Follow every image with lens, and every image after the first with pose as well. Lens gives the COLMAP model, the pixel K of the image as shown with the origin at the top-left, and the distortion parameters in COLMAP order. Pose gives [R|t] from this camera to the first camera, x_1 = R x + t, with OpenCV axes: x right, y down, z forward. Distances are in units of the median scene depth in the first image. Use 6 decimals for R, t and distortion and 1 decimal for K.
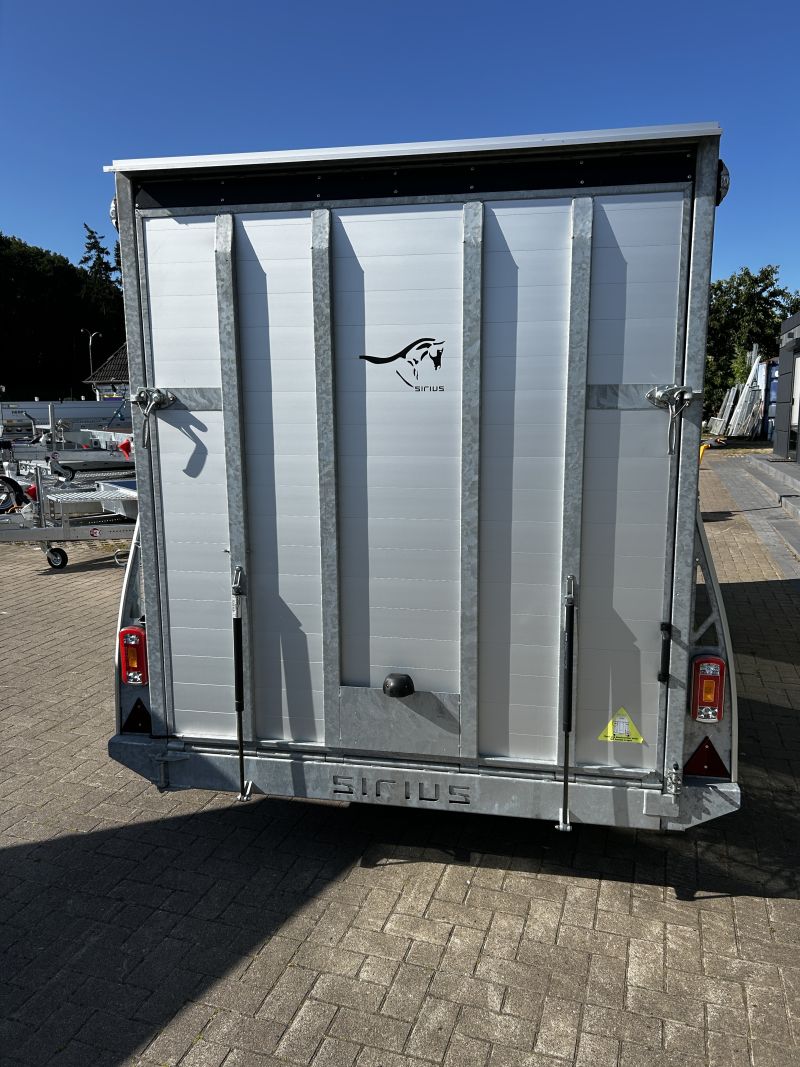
lens RADIAL K [[805.3, 0, 400.0], [0, 805.3, 533.5], [0, 0, 1]] dist [0.042782, -0.048562]
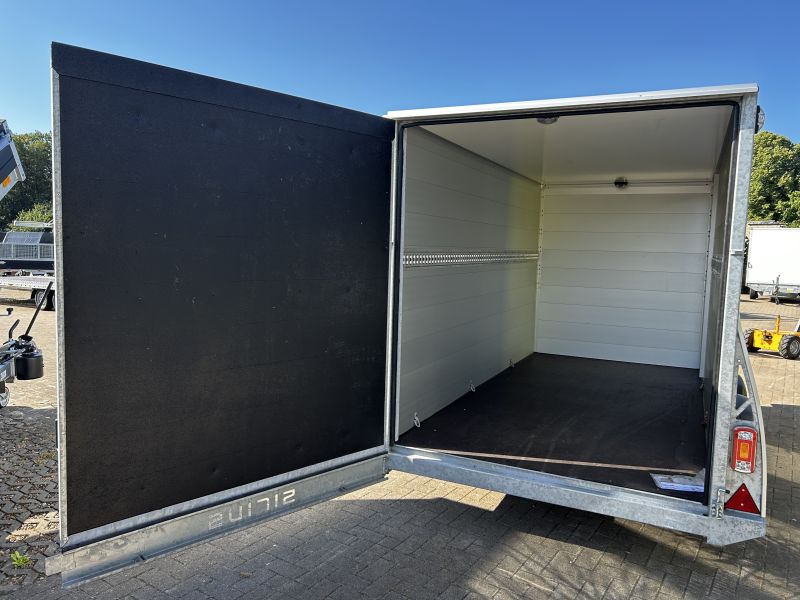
lens RADIAL K [[603.8, 0, 400.0], [0, 603.8, 300.0], [0, 0, 1]] dist [0.042782, -0.048562]
pose [[0.963887, 0.059343, -0.259616, 0.049714], [-0.081462, 0.993829, -0.075279, 0.058903], [0.253547, 0.093709, 0.962773, -0.269641]]
